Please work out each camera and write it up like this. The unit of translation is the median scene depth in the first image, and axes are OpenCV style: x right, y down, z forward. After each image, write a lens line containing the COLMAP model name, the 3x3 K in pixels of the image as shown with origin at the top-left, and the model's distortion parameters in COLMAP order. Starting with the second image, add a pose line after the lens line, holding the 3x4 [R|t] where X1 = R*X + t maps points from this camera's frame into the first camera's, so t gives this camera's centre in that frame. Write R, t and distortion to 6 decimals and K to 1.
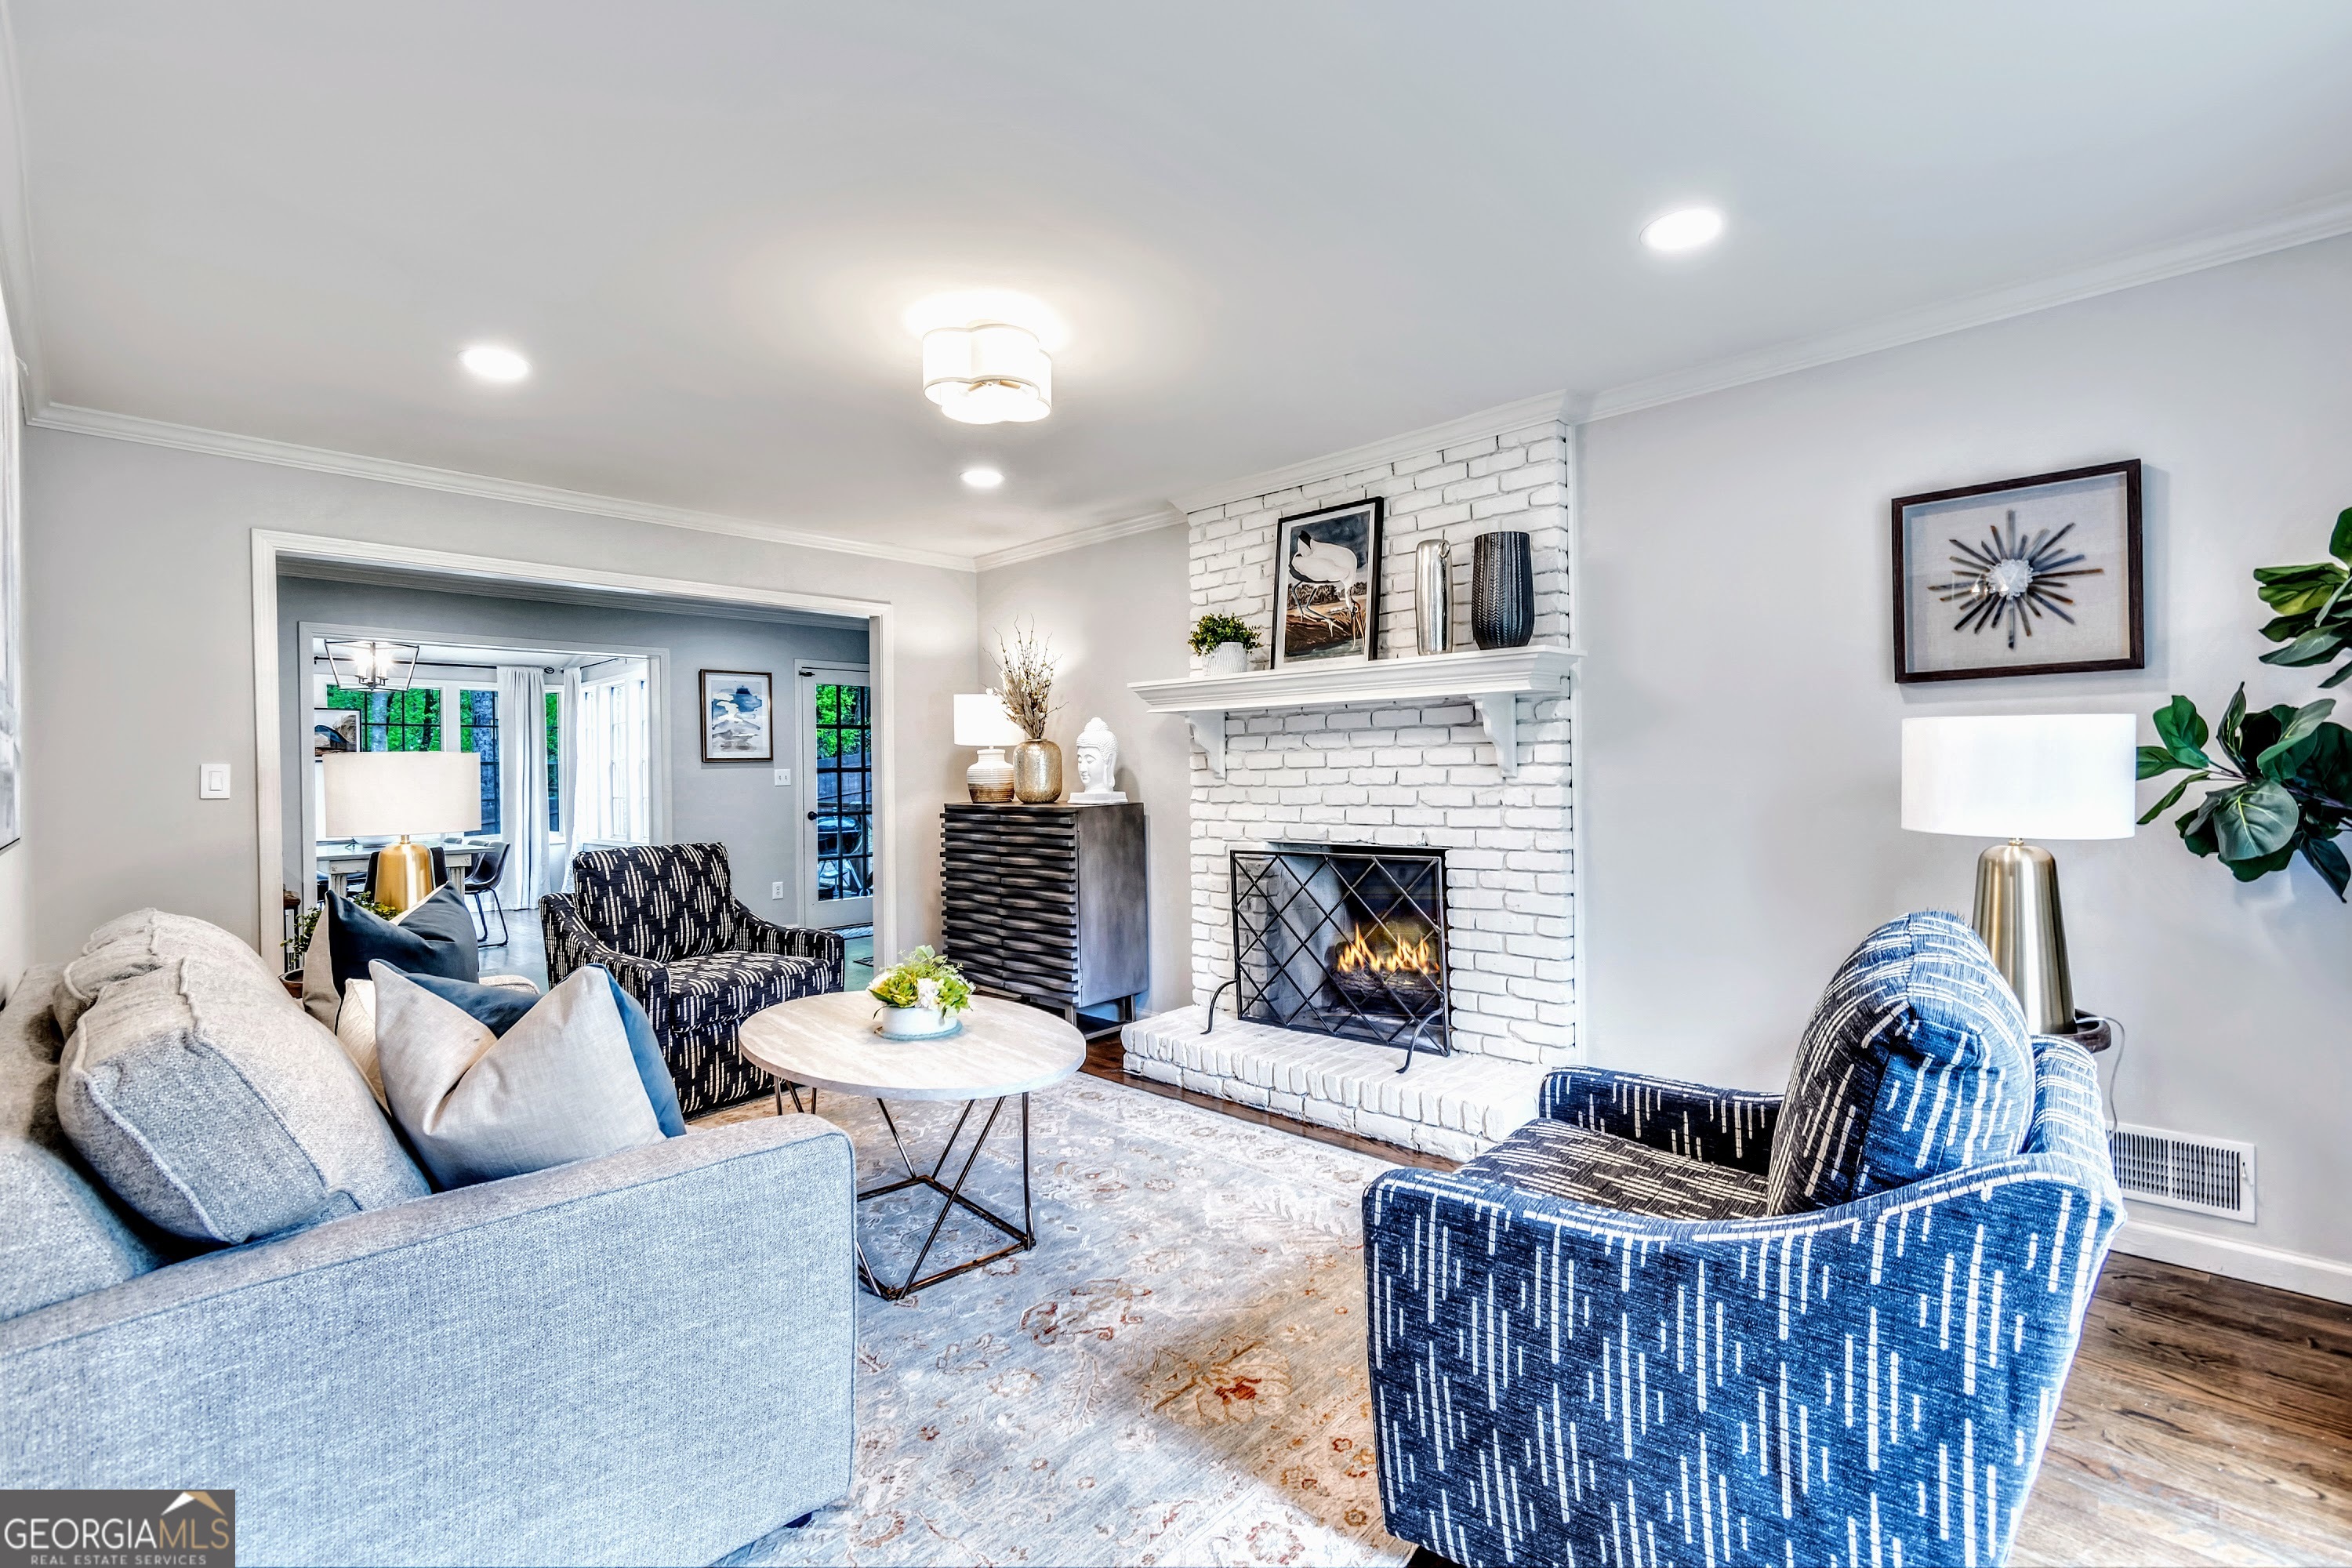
lens RADIAL K [[1022.8, 0, 1176.0], [0, 1022.8, 784.0], [0, 0, 1]] dist [0.002094, 0.000425]
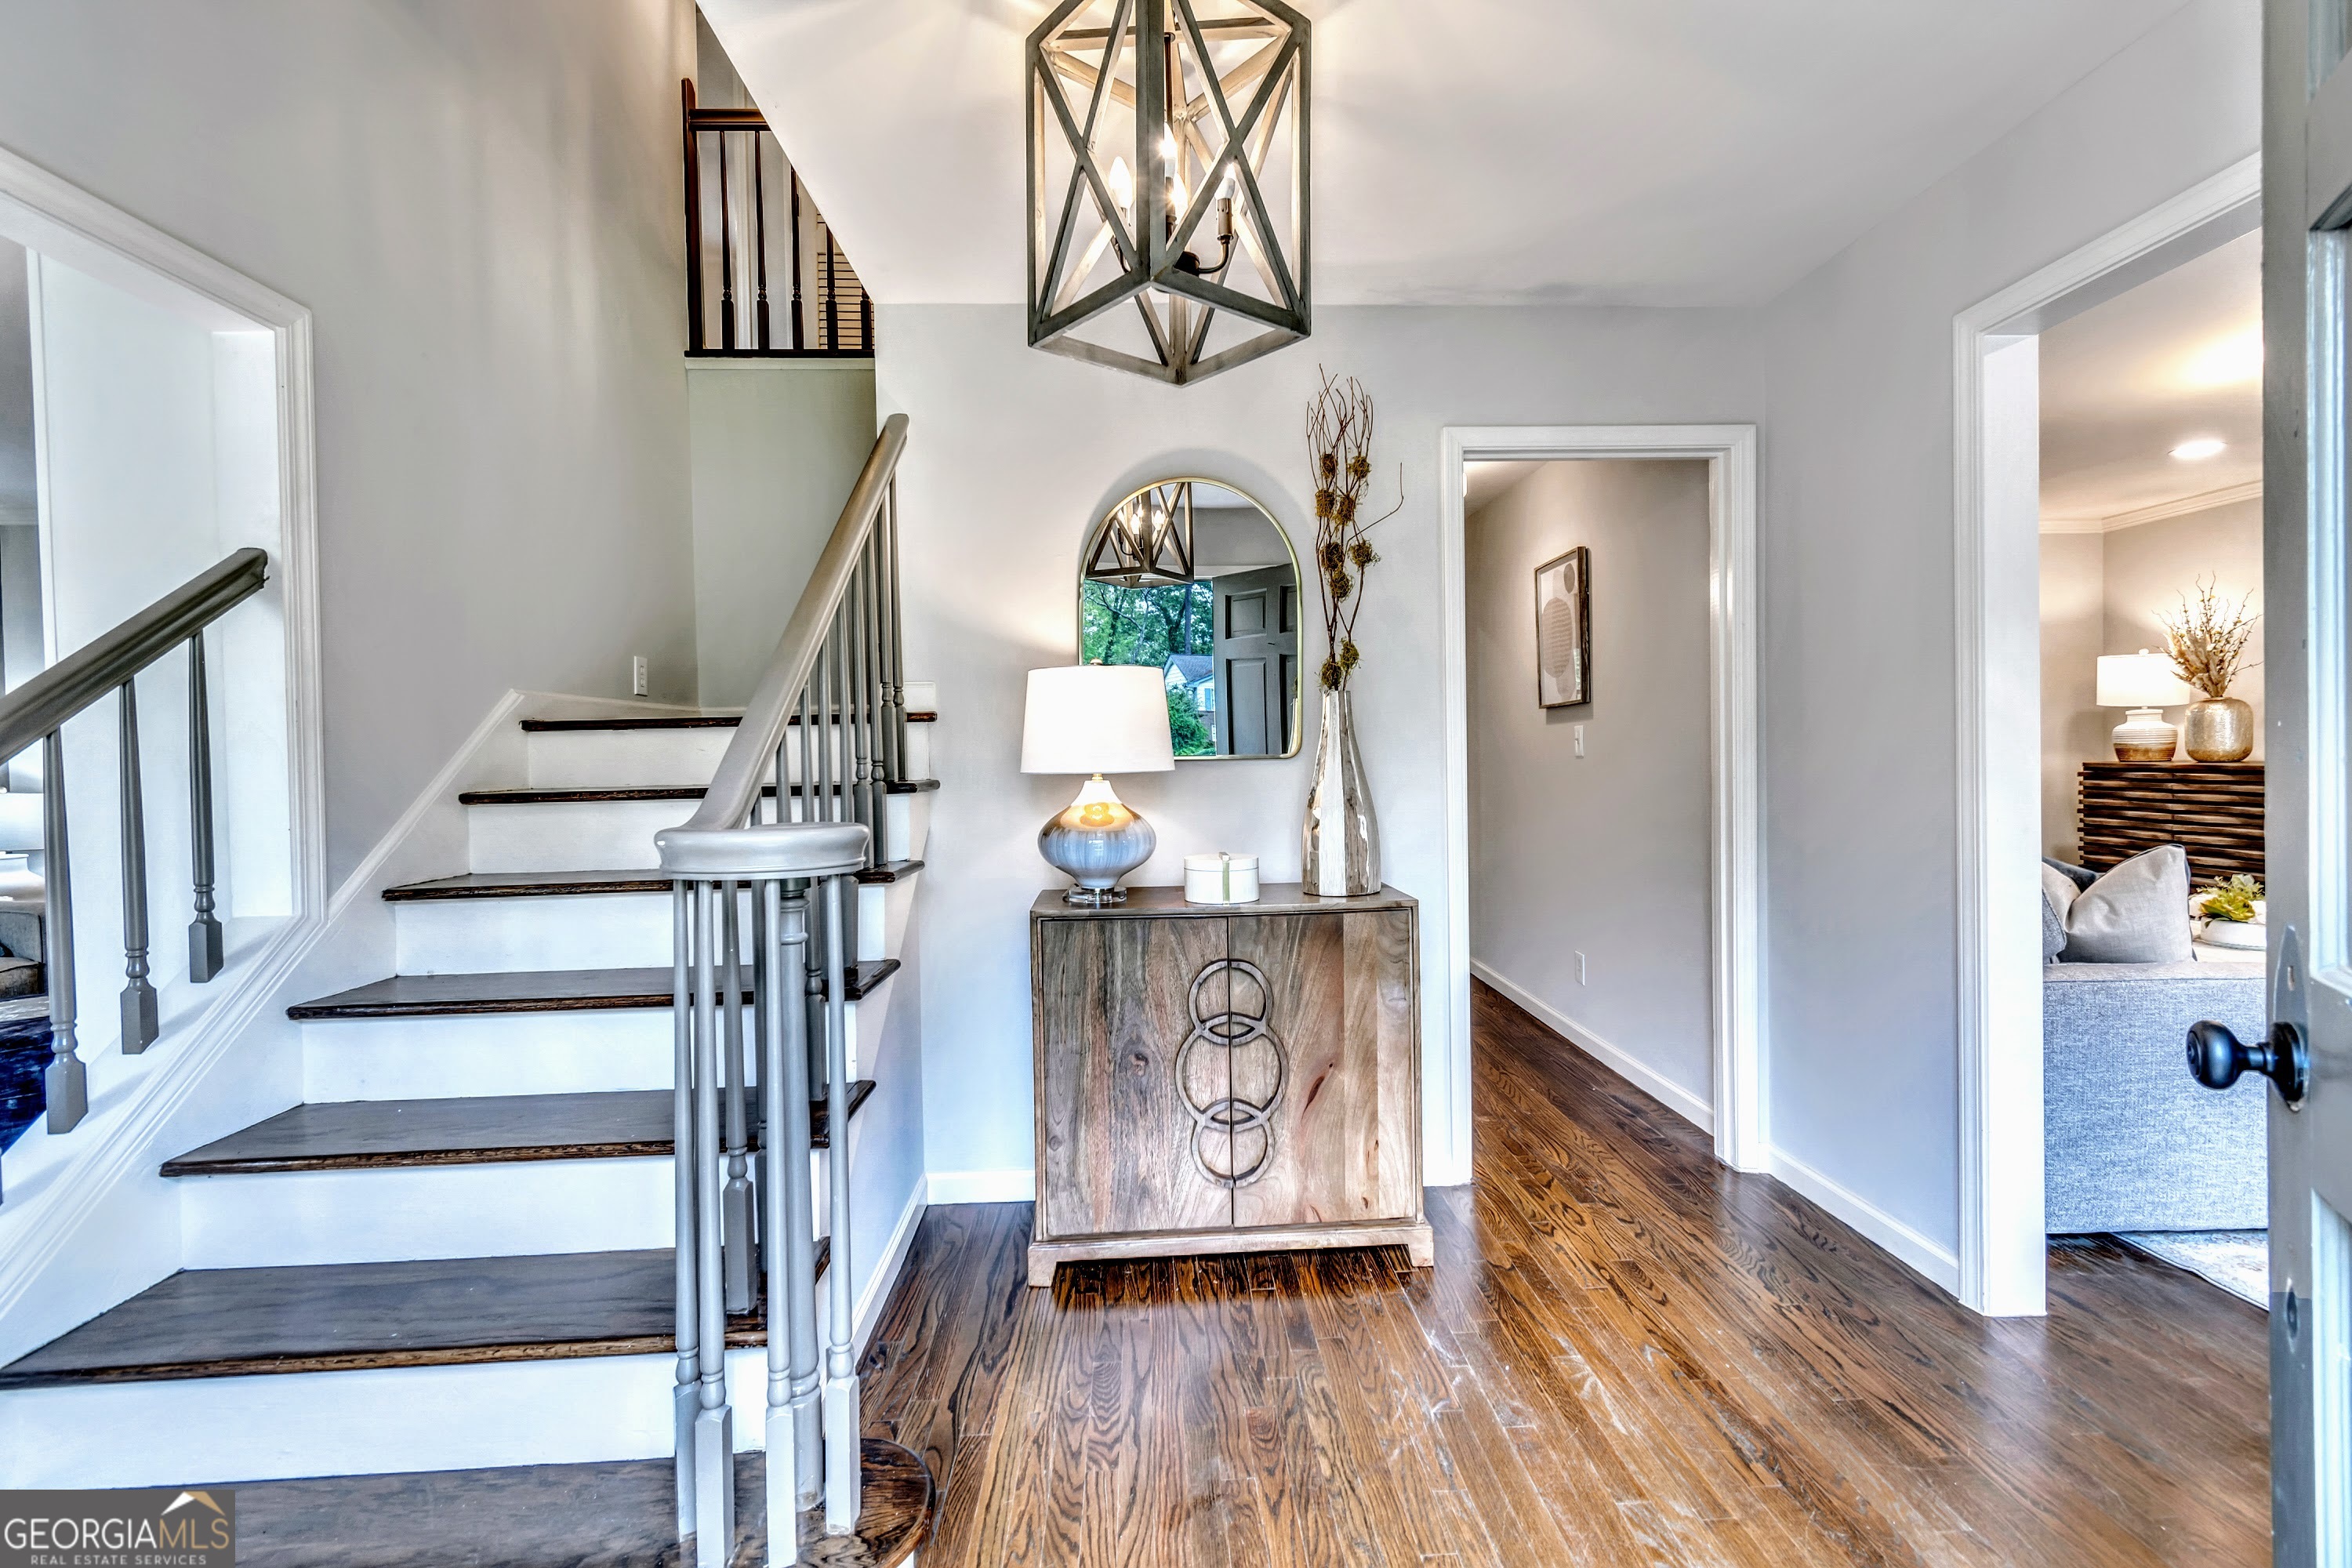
lens RADIAL K [[1022.8, 0, 1176.0], [0, 1022.8, 784.0], [0, 0, 1]] dist [0.002094, 0.000425]
pose [[0.732666, 0.019006, -0.680323, -0.197593], [0.002232, 0.999538, 0.030328, 0.007522], [0.680585, -0.023738, 0.732285, -0.411183]]
